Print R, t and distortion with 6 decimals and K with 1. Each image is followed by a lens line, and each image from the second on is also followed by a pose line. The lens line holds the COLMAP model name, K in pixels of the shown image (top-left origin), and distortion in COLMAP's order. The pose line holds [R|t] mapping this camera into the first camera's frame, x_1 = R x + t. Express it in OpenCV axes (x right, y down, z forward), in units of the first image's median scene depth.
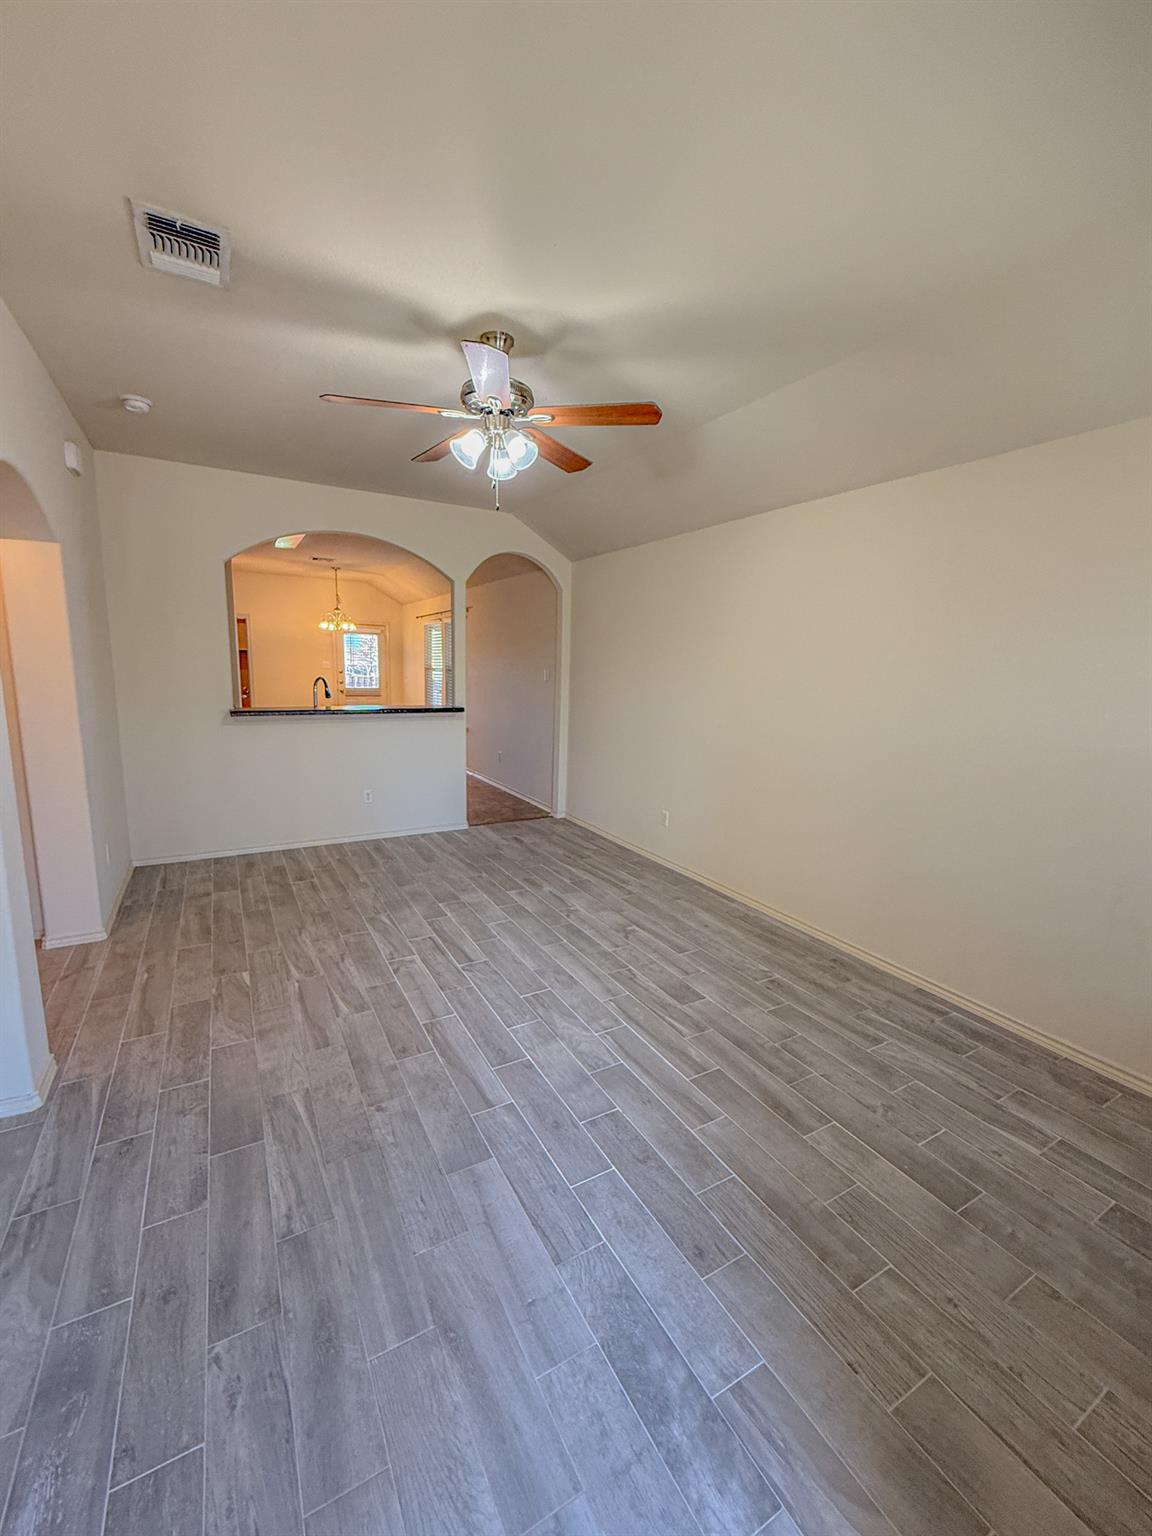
lens RADIAL K [[618.0, 0, 572.3], [0, 618.0, 772.6], [0, 0, 1]] dist [0.001103, -0.000017]
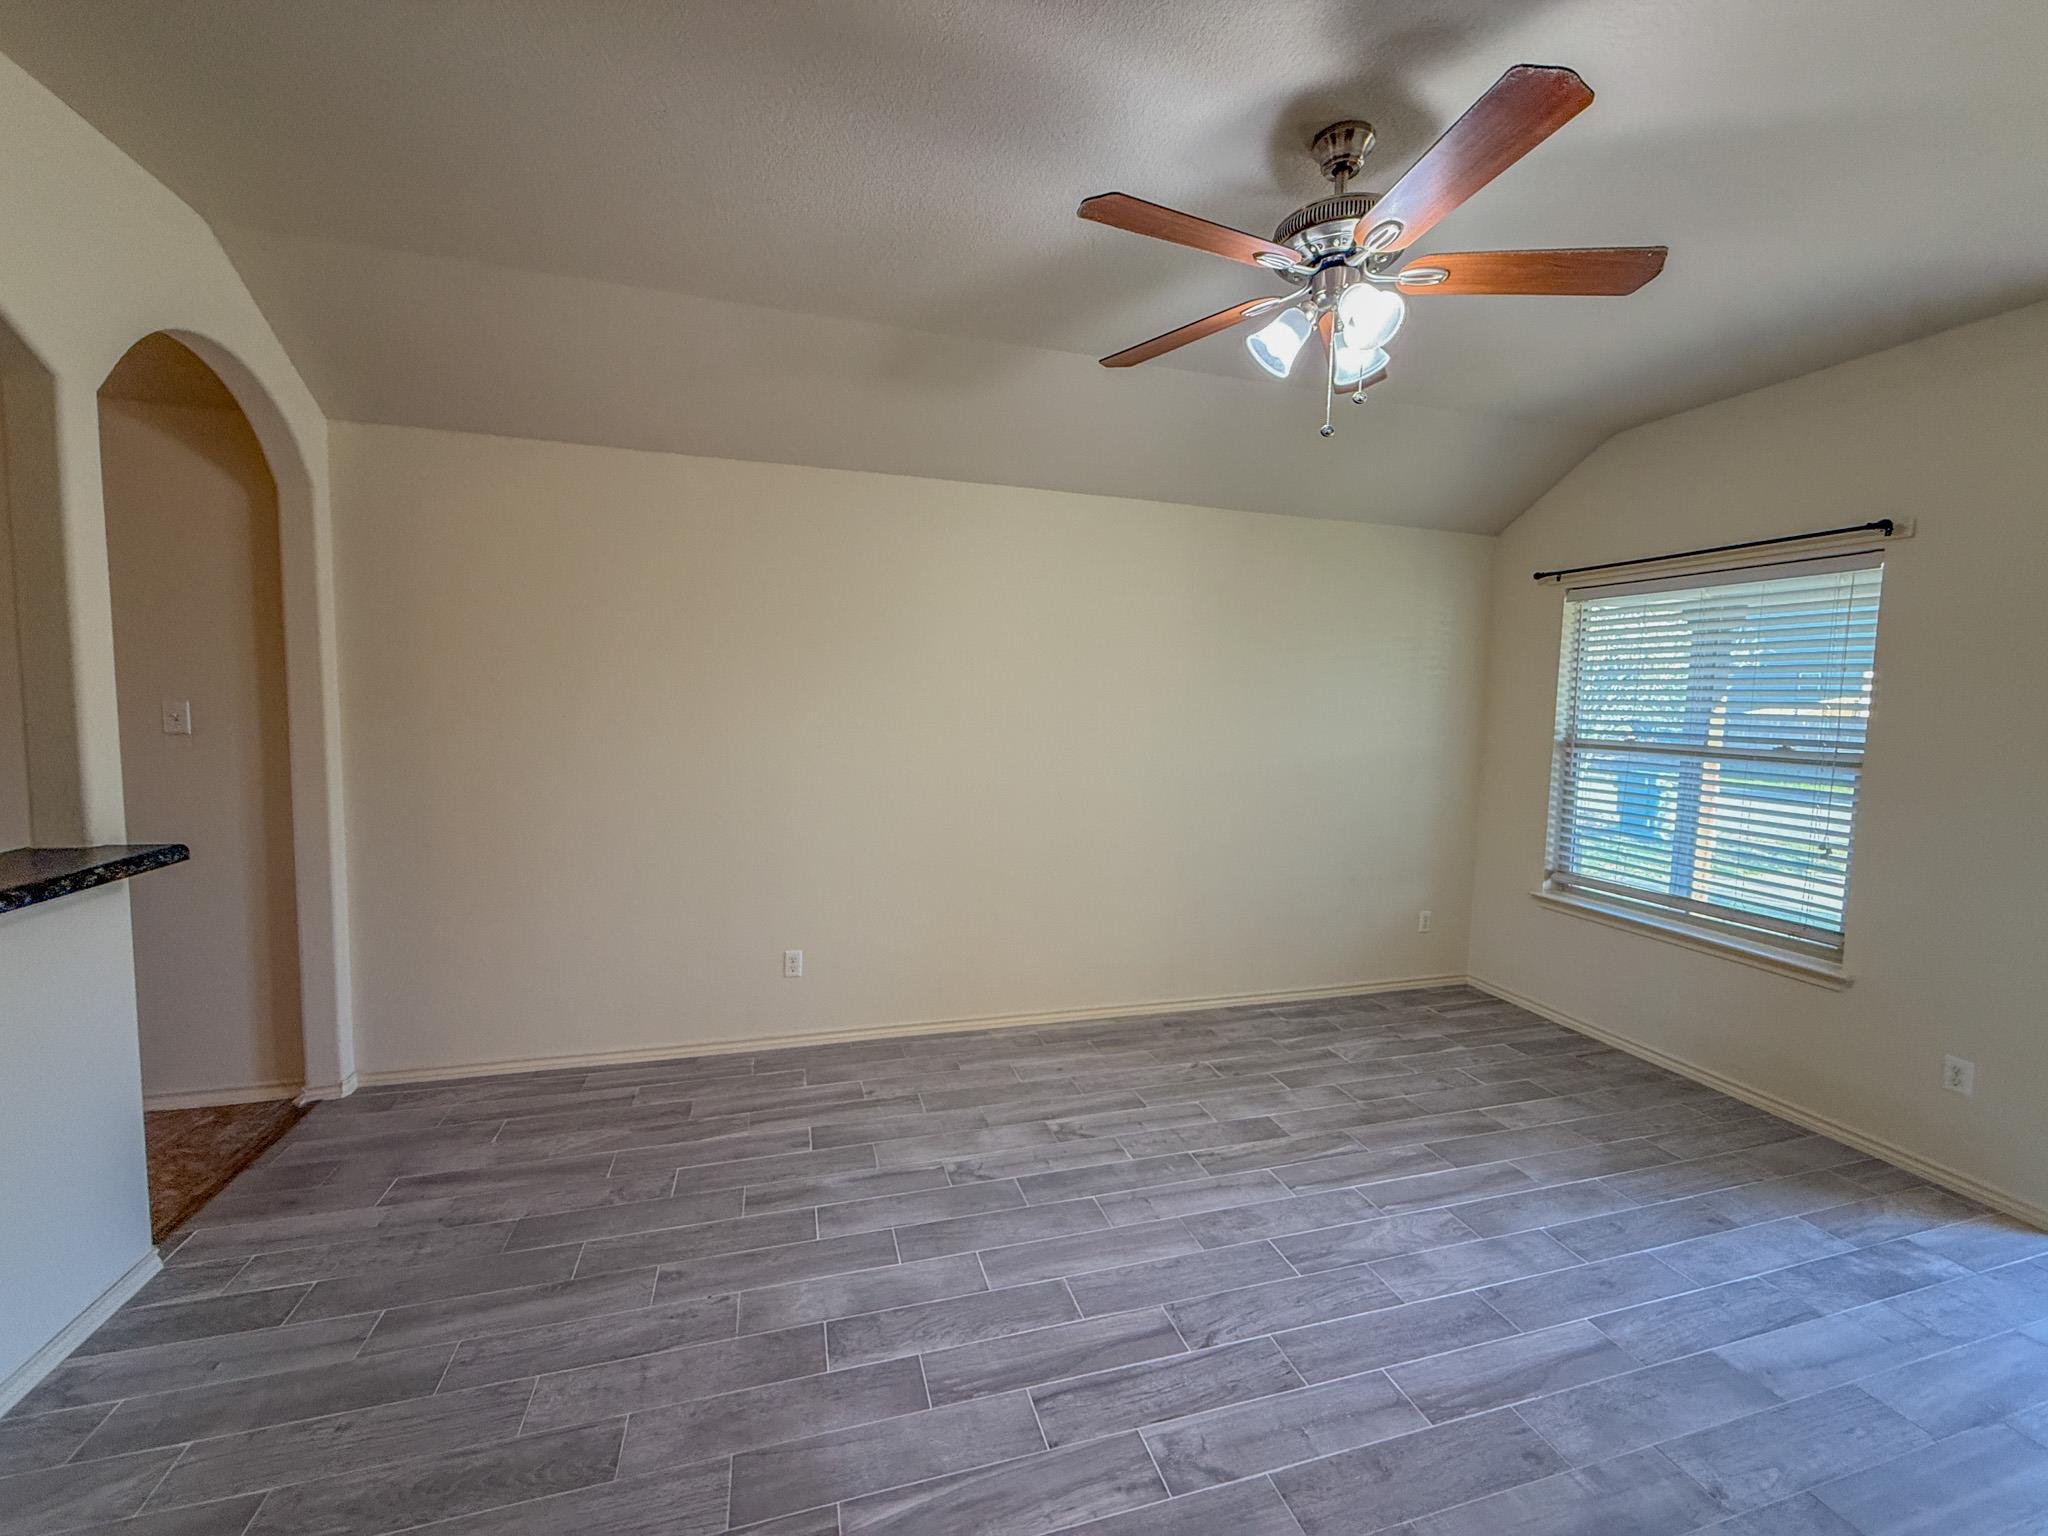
lens RADIAL K [[824.0, 0, 1014.9], [0, 824.0, 772.4], [0, 0, 1]] dist [0.001103, -0.000017]
pose [[0.226695, -0.105848, 0.968197, -0.760209], [0.153778, 0.985498, 0.071734, -0.178155], [-0.961749, 0.132625, 0.239685, 0.915309]]
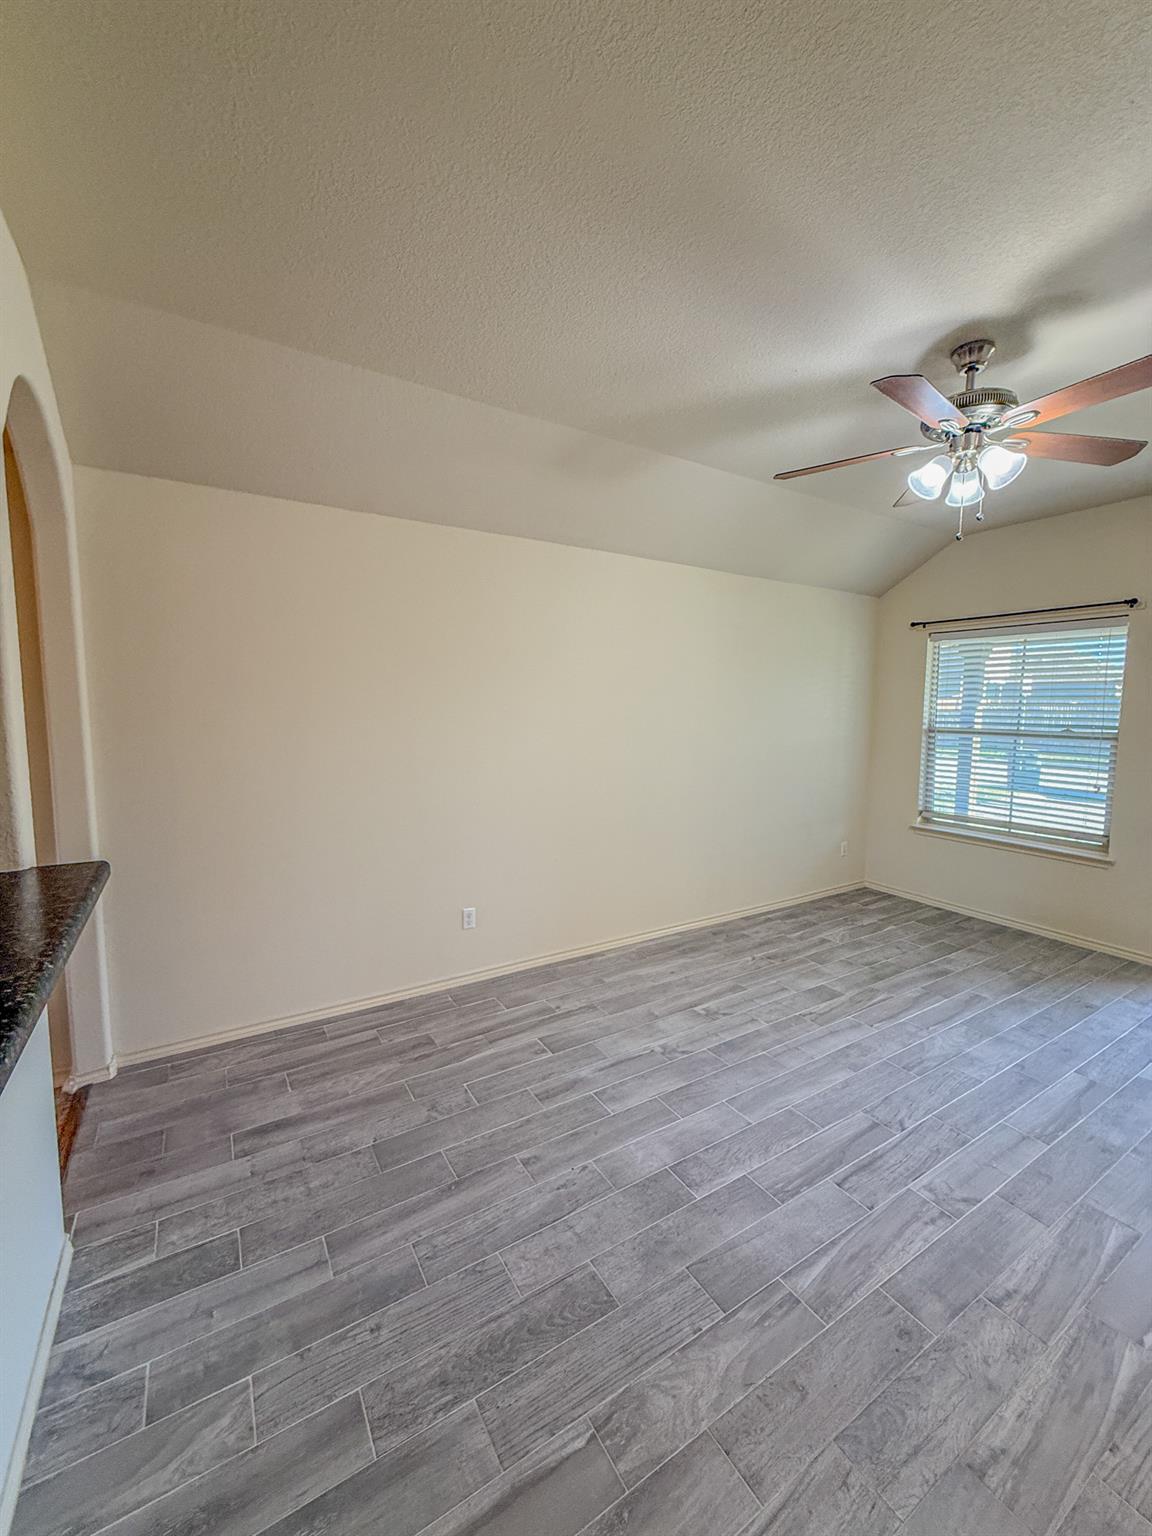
lens RADIAL K [[618.0, 0, 575.2], [0, 618.0, 769.6], [0, 0, 1]] dist [0.001103, -0.000017]
pose [[-0.038750, -0.127679, 0.991058, -0.816413], [0.168210, 0.976816, 0.132421, -0.253689], [-0.984989, 0.171837, -0.016375, 1.297543]]
